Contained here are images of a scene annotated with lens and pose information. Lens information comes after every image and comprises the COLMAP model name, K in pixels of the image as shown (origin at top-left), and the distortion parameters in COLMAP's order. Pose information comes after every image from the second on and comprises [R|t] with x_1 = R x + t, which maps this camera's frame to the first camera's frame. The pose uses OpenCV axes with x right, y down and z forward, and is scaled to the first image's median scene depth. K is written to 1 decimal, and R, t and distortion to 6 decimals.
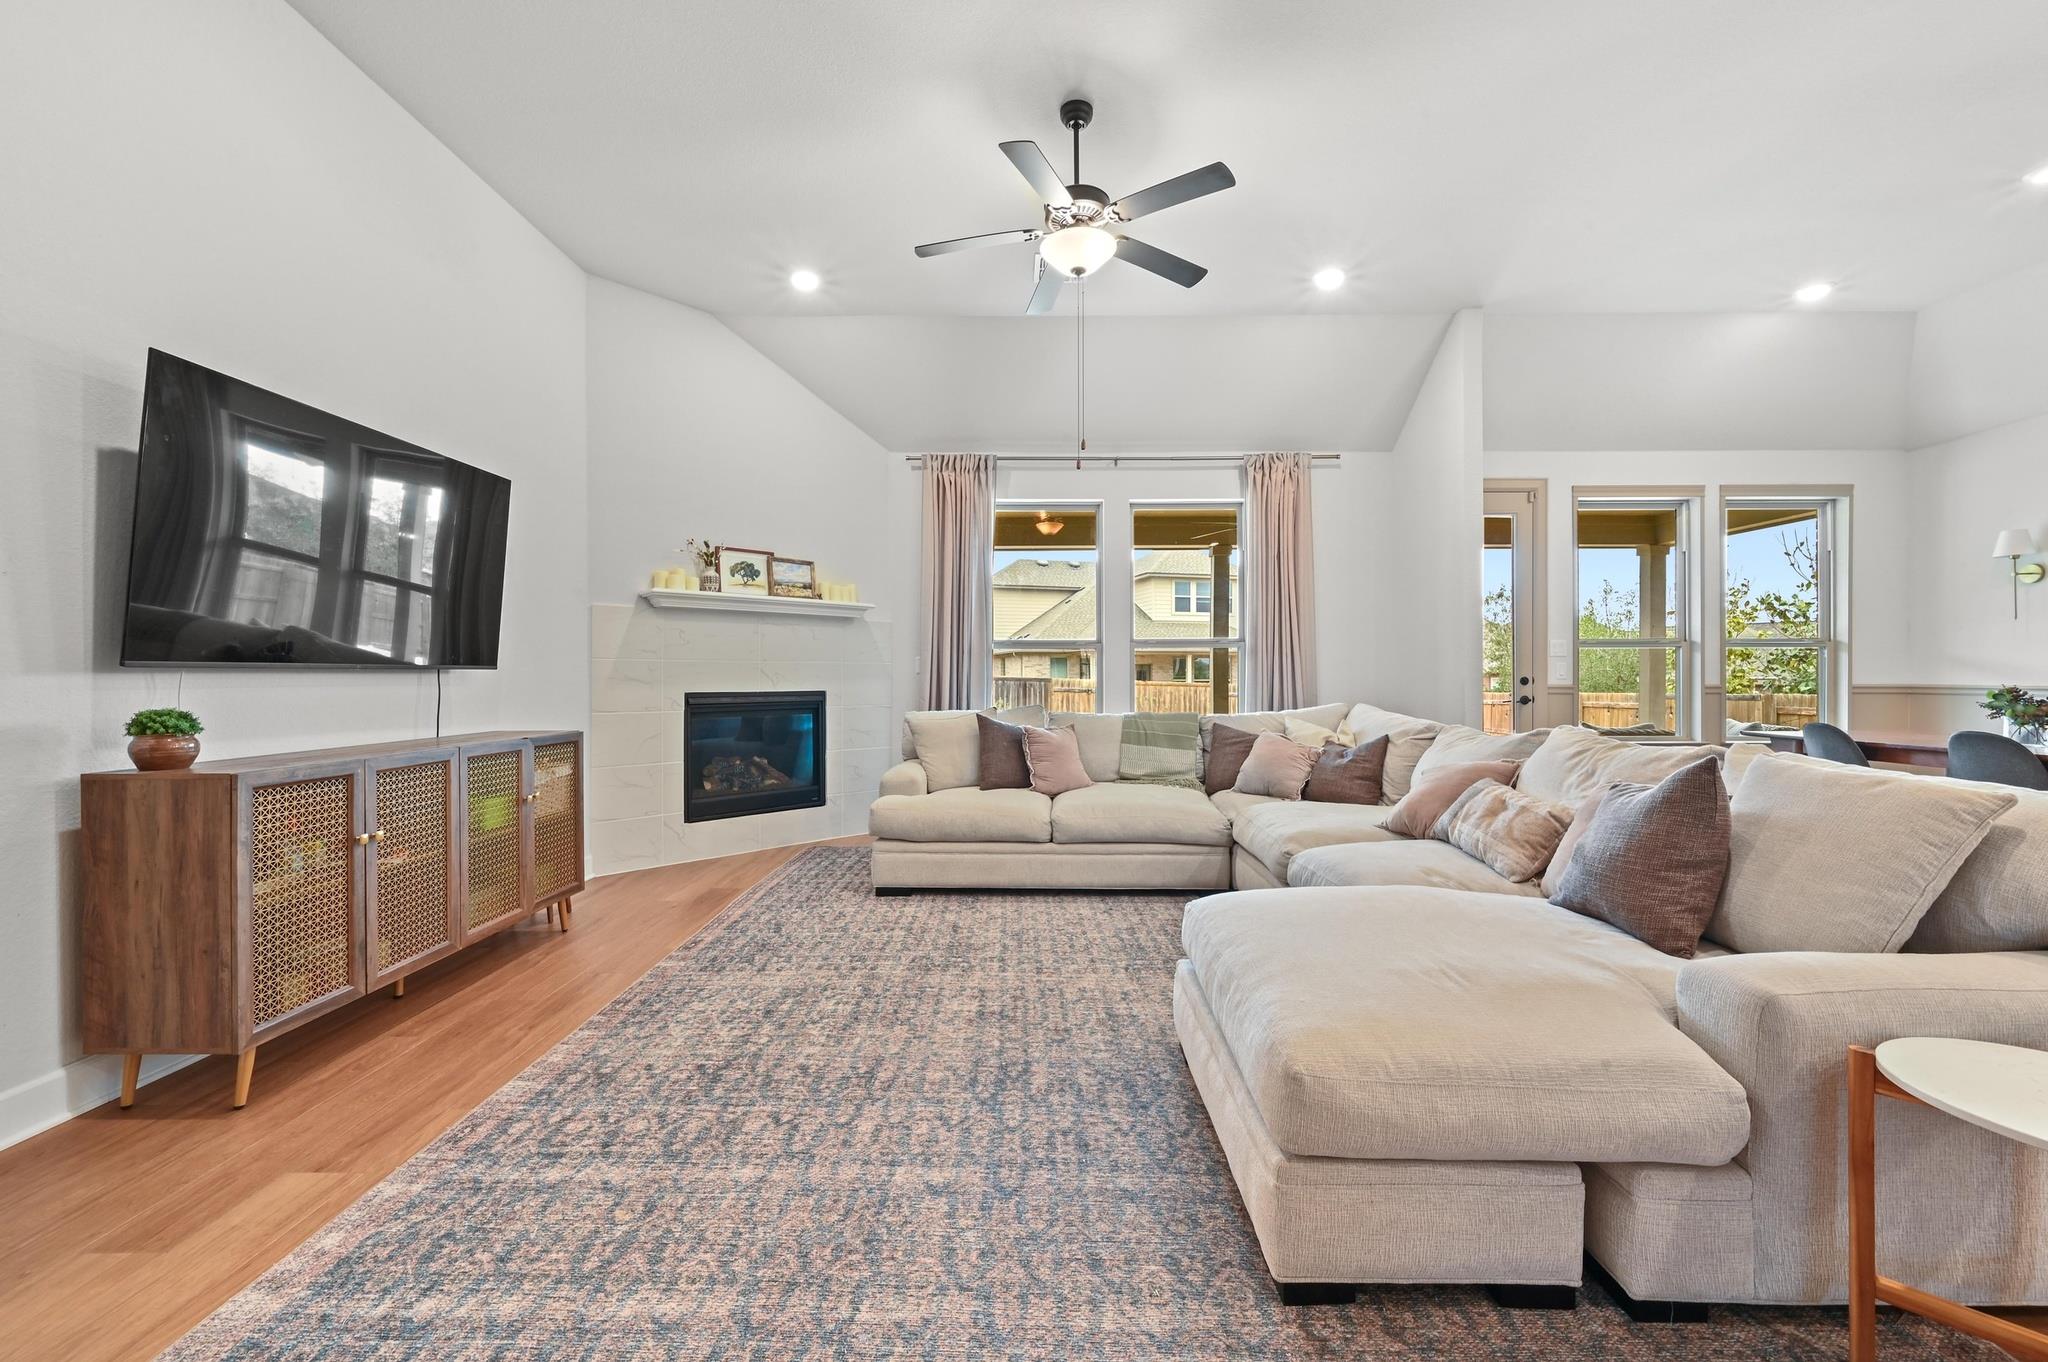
lens RADIAL K [[811.5, 0, 1027.5], [0, 811.5, 677.3], [0, 0, 1]] dist [-0.000632, 0.000830]
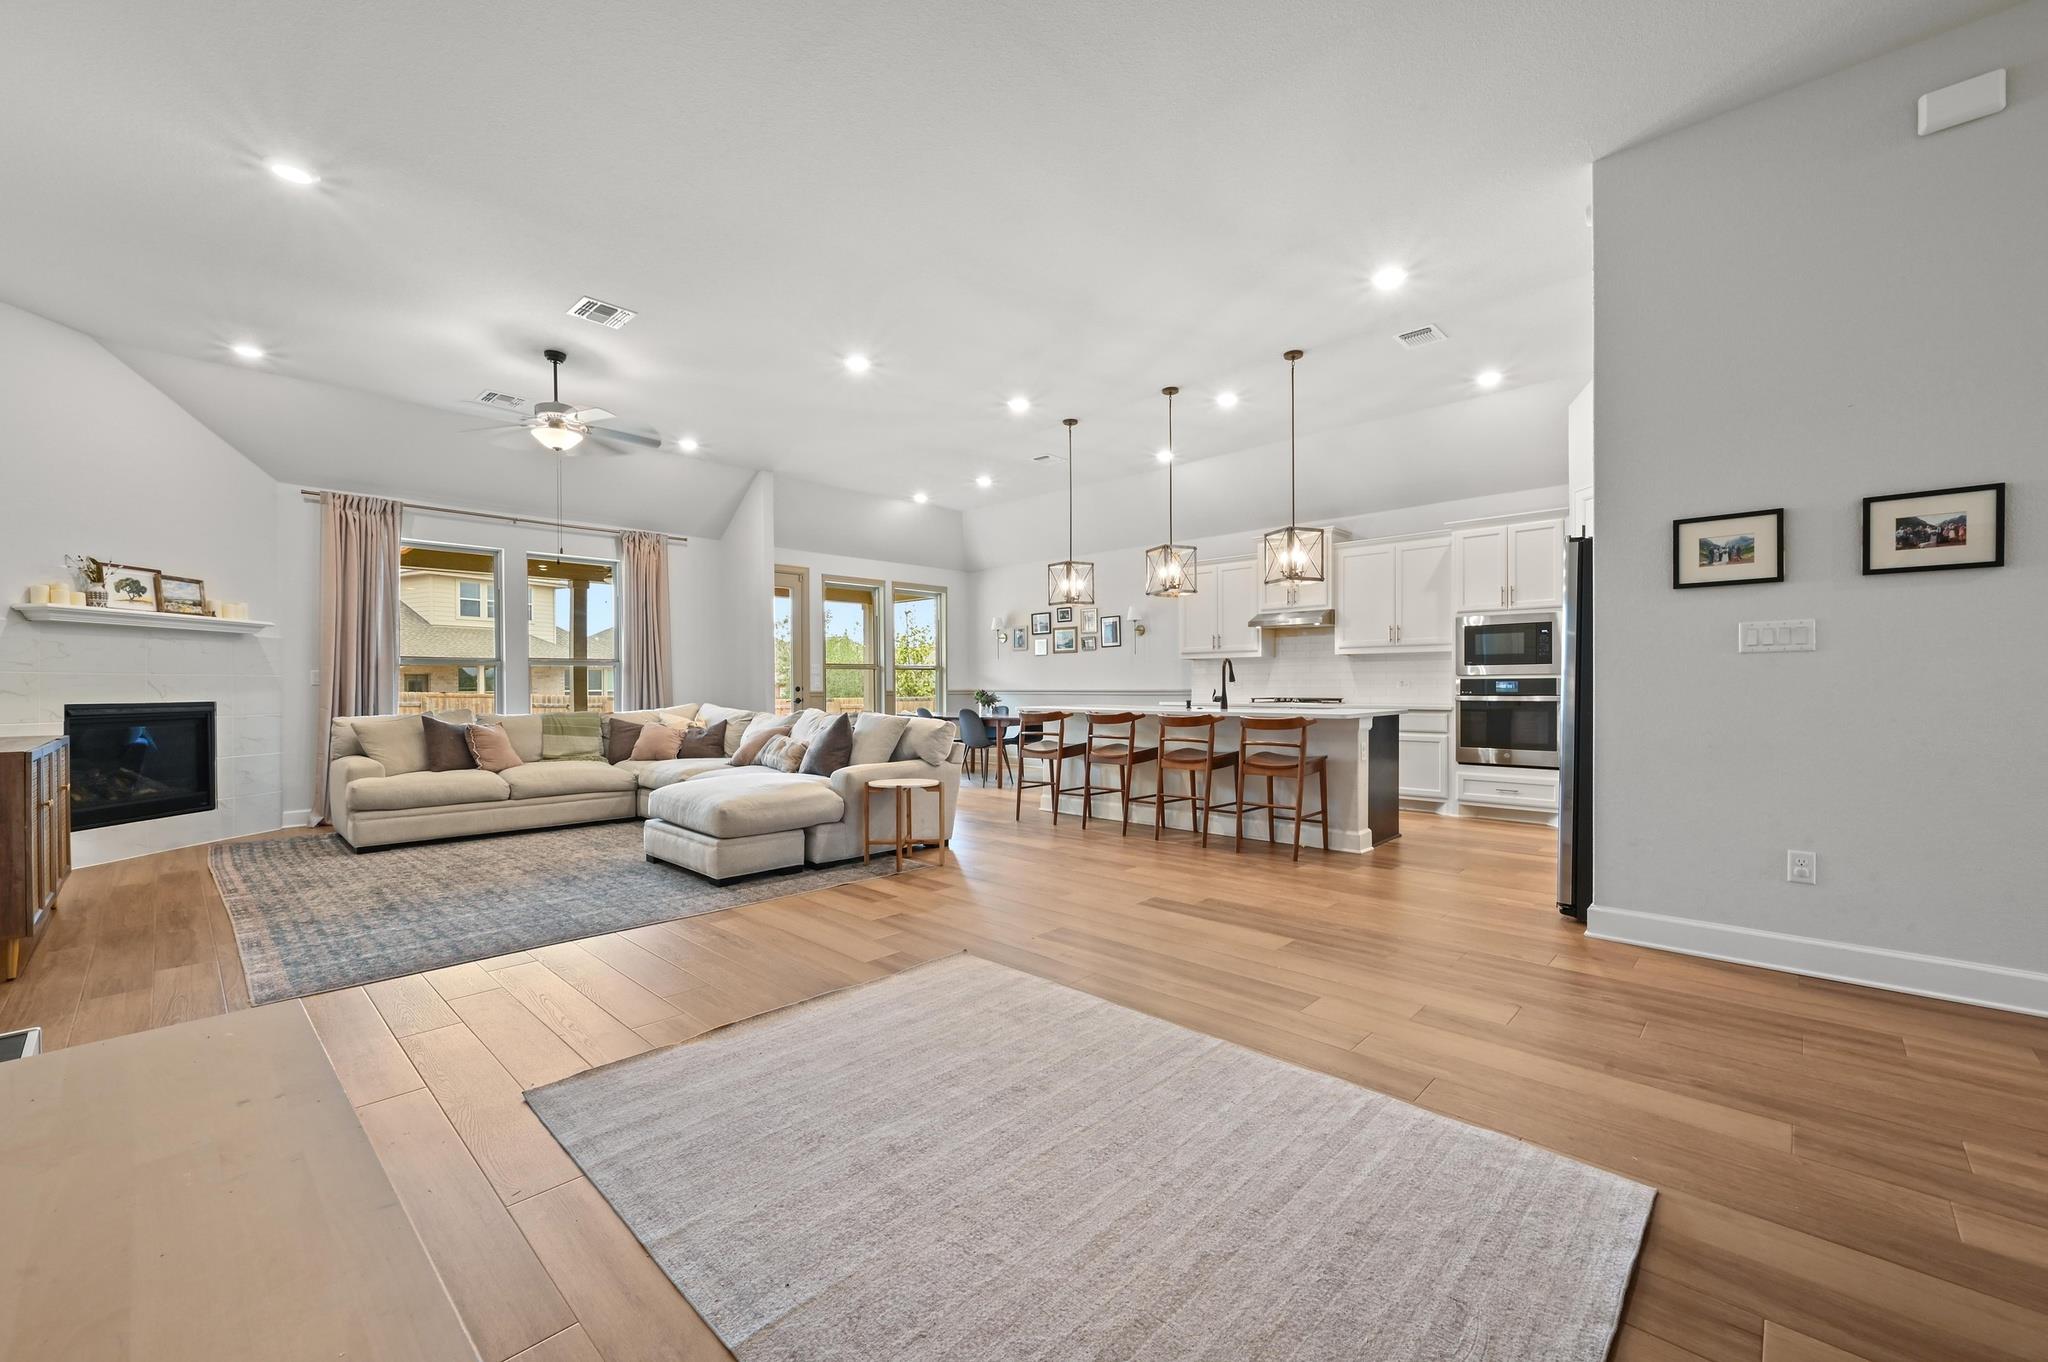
lens RADIAL K [[811.5, 0, 1023.6], [0, 811.5, 692.3], [0, 0, 1]] dist [-0.000632, 0.000830]
pose [[0.689205, -0.008634, 0.724515, -0.354108], [0.004811, 0.999961, 0.007340, 0.002405], [-0.724551, -0.001573, 0.689220, -0.624023]]
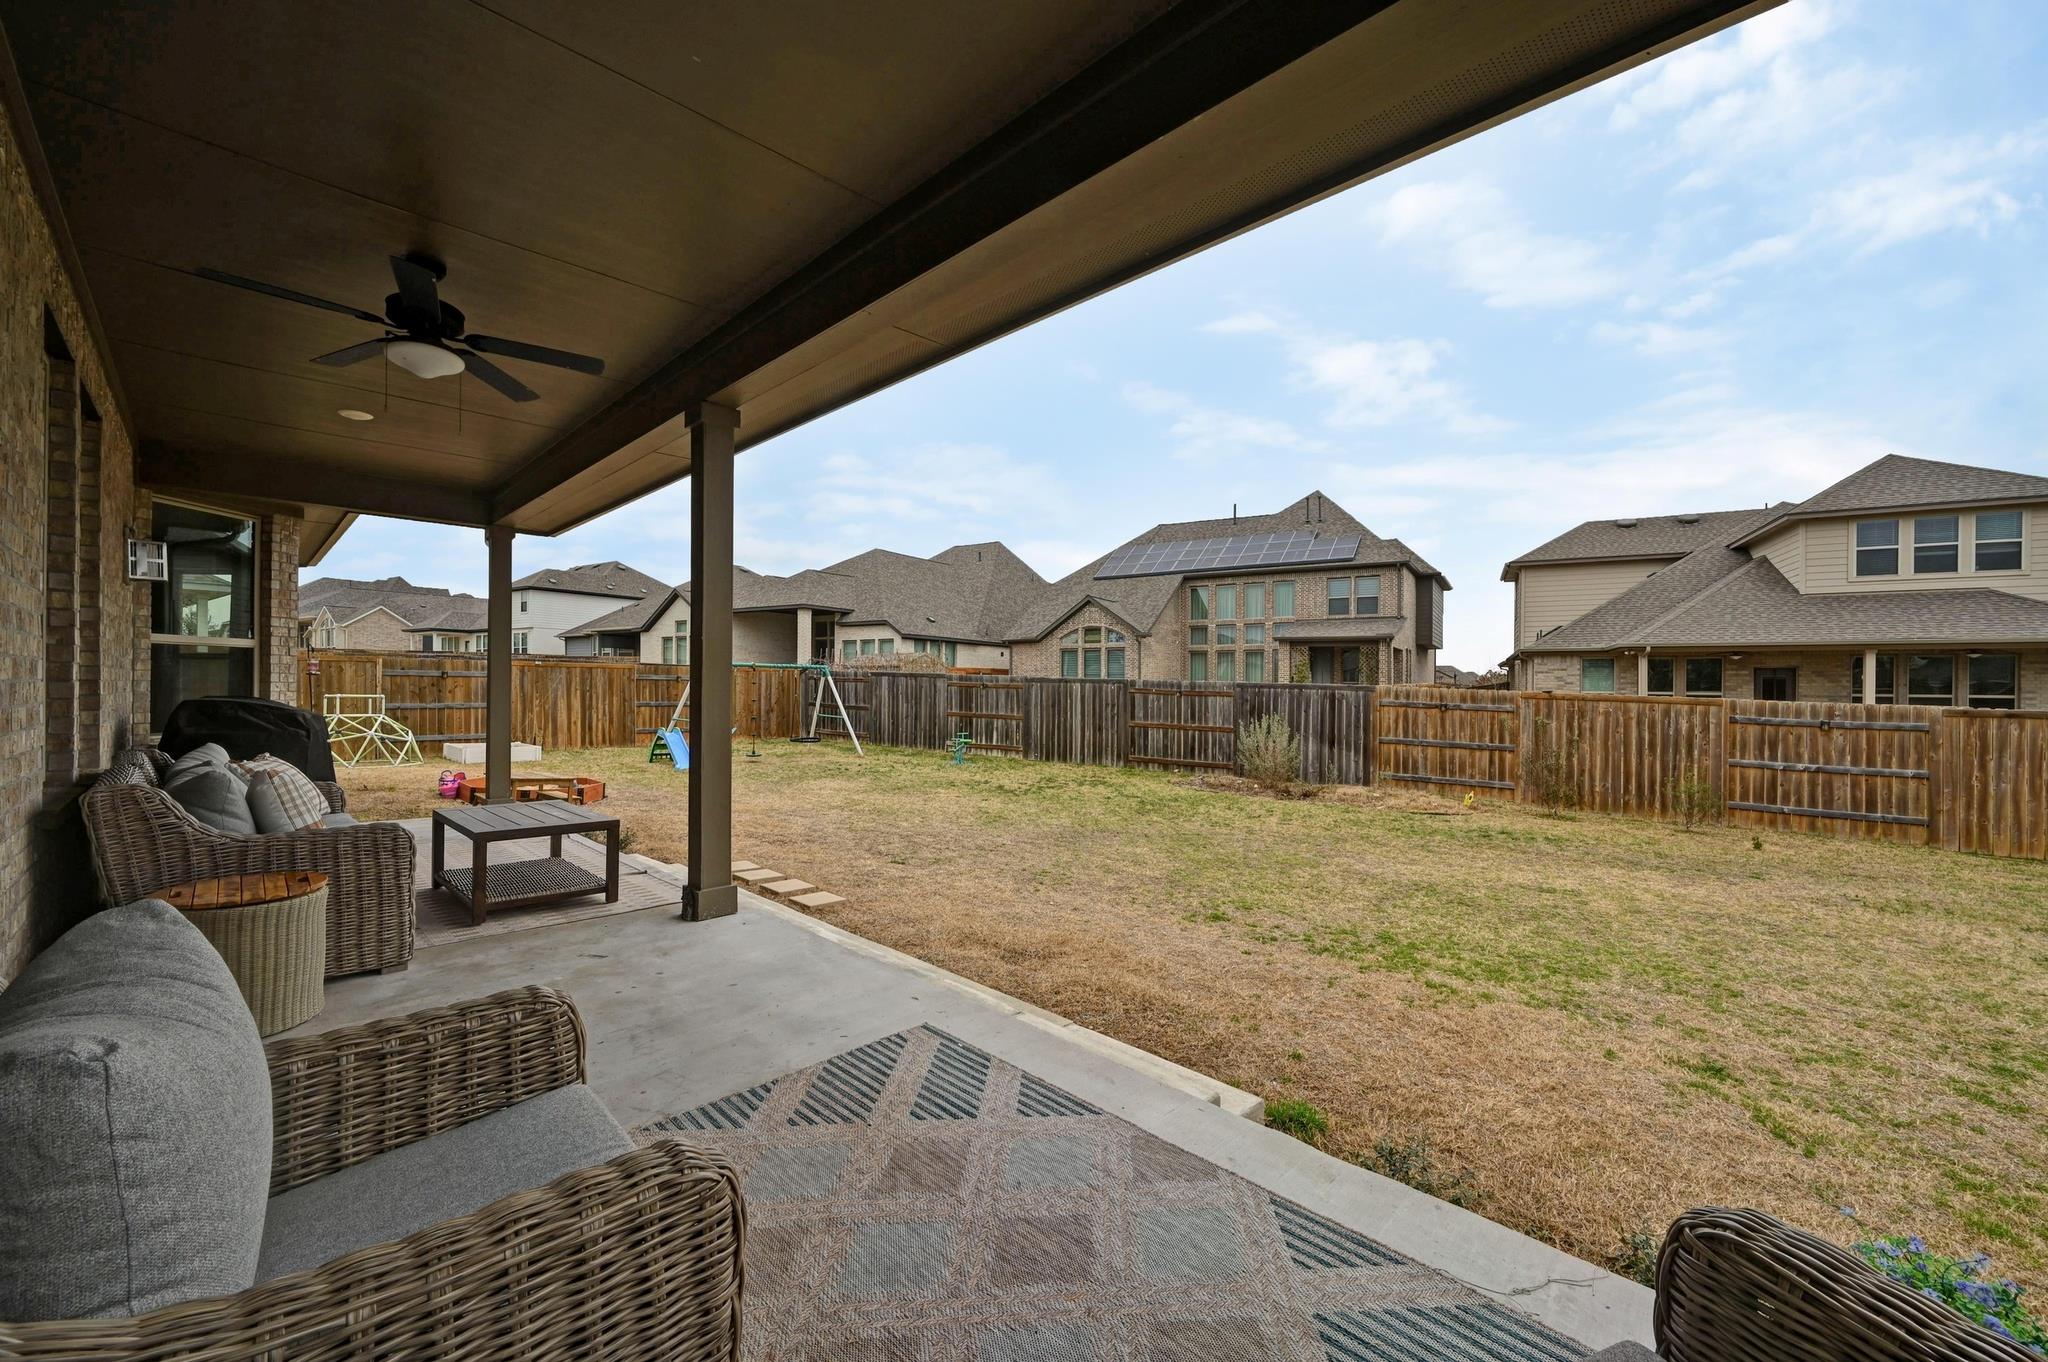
lens RADIAL K [[811.5, 0, 1015.9], [0, 811.5, 679.4], [0, 0, 1]] dist [-0.000632, 0.000830]
pose [[0.707276, 0.002372, -0.706934, 1.323544], [-0.009143, 0.999941, -0.005793, 0.009124], [0.706878, 0.010561, 0.707256, 1.329453]]
